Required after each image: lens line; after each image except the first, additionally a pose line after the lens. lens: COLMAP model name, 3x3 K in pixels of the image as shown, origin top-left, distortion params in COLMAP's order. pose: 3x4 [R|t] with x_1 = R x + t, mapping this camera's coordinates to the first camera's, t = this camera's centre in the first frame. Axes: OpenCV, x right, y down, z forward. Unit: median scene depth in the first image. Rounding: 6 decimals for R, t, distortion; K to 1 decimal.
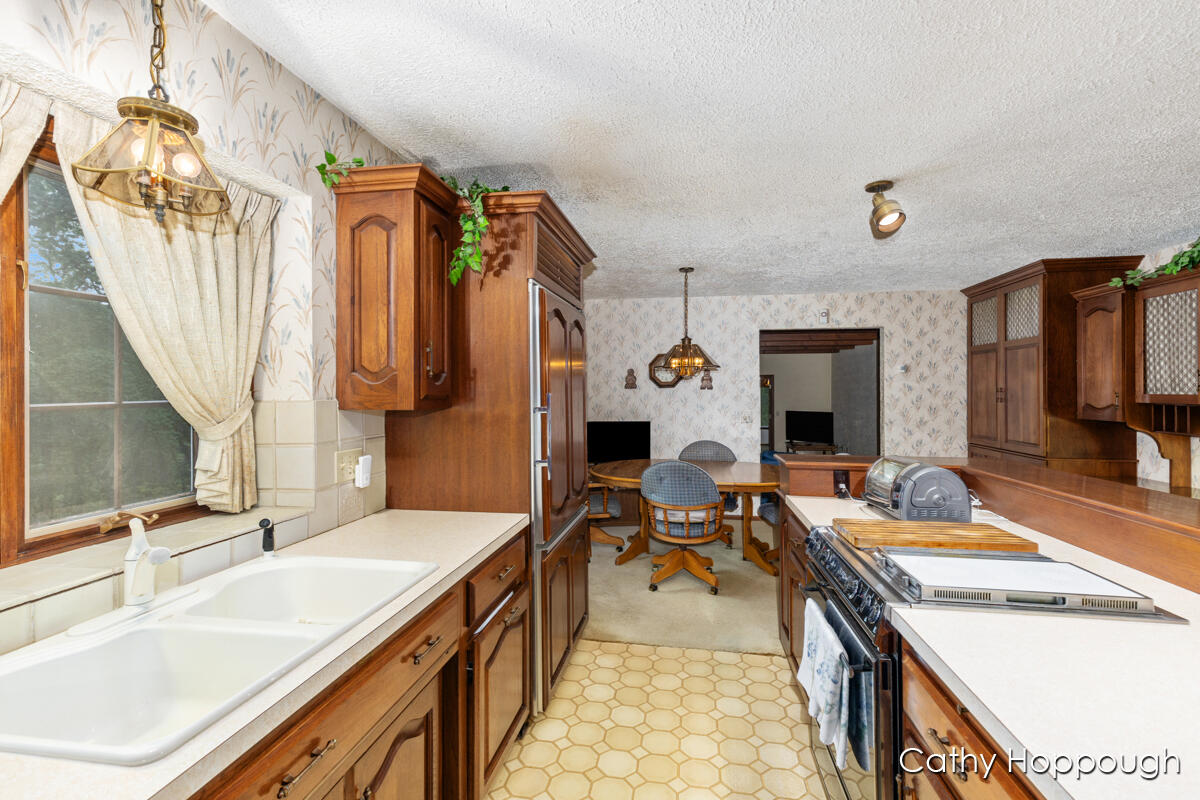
lens RADIAL K [[542.7, 0, 601.1], [0, 542.7, 390.1], [0, 0, 1]] dist [-0.001846, 0.000648]
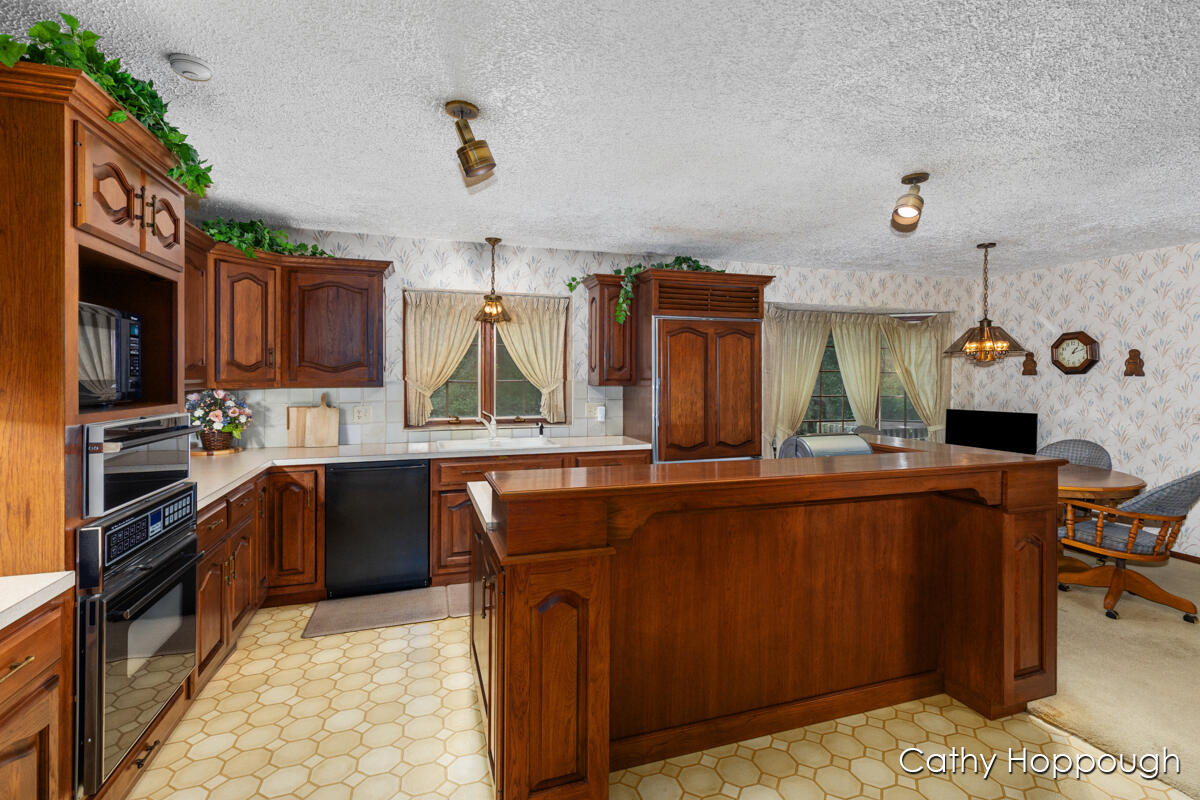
lens RADIAL K [[542.7, 0, 613.0], [0, 542.7, 379.0], [0, 0, 1]] dist [-0.001846, 0.000648]
pose [[0.463452, 0.009258, -0.886074, 0.535449], [-0.001513, 0.999952, 0.009657, -0.003747], [0.886121, -0.003135, 0.463444, 0.014184]]
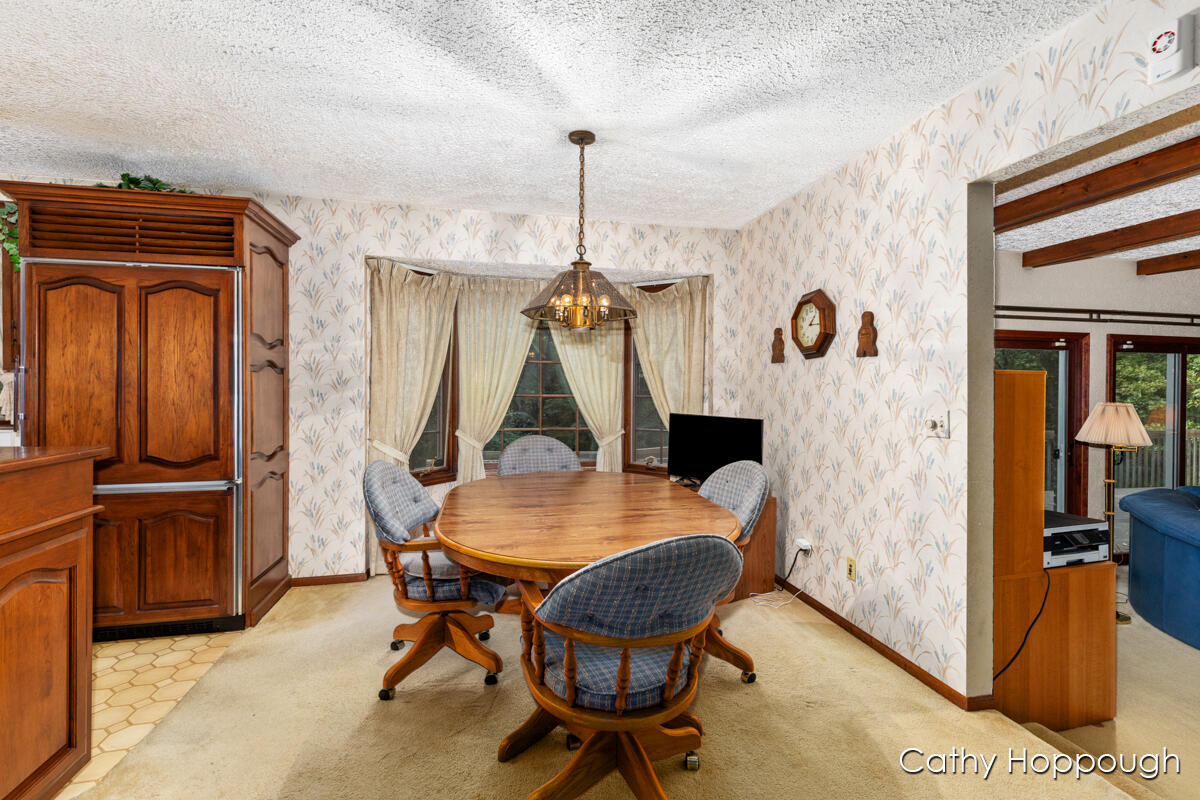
lens RADIAL K [[542.7, 0, 600.7], [0, 542.7, 392.6], [0, 0, 1]] dist [-0.001846, 0.000648]
pose [[0.379131, 0.010468, -0.925284, 0.535877], [-0.004425, 0.999945, 0.009500, 0.025378], [0.925332, 0.000492, 0.379157, 0.639420]]
